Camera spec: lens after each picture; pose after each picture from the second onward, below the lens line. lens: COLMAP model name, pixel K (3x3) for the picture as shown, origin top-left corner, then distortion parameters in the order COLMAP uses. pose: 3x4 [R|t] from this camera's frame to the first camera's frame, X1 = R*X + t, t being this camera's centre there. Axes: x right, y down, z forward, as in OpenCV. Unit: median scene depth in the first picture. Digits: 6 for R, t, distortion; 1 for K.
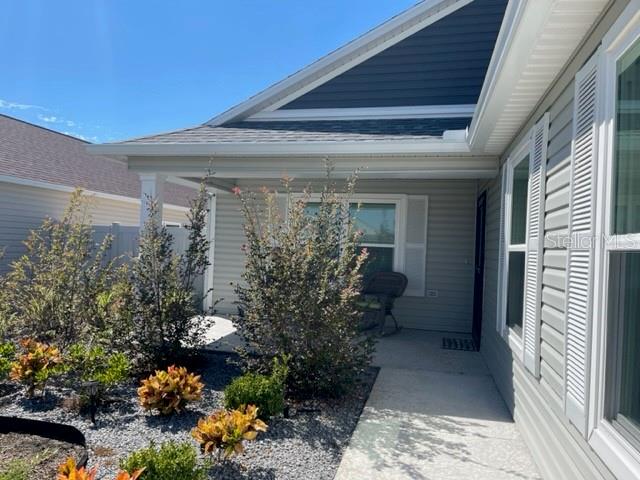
lens RADIAL K [[483.3, 0, 319.5], [0, 483.3, 241.3], [0, 0, 1]] dist [-0.004375, -0.000496]
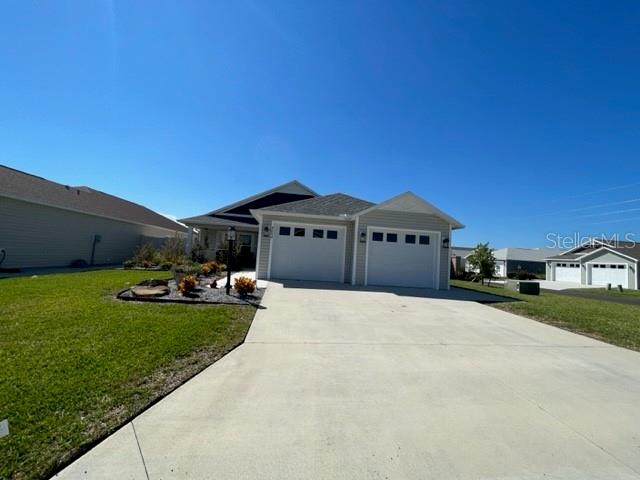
lens RADIAL K [[256.8, 0, 320.2], [0, 256.8, 240.5], [0, 0, 1]] dist [0.003899, 0.000102]
pose [[0.934241, 0.047518, 0.353462, -0.062670], [-0.034828, 0.998503, -0.042180, 0.034545], [-0.354937, 0.027096, 0.934497, -1.309809]]
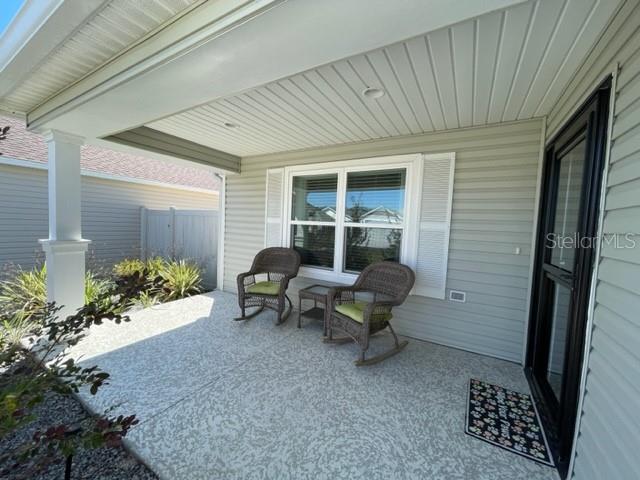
lens RADIAL K [[256.8, 0, 319.0], [0, 256.8, 240.6], [0, 0, 1]] dist [0.003899, 0.000102]
pose [[0.948185, 0.020468, -0.317058, 0.160592], [-0.003943, 0.998604, 0.052672, 0.011269], [0.317693, -0.048692, 0.946942, 0.592159]]
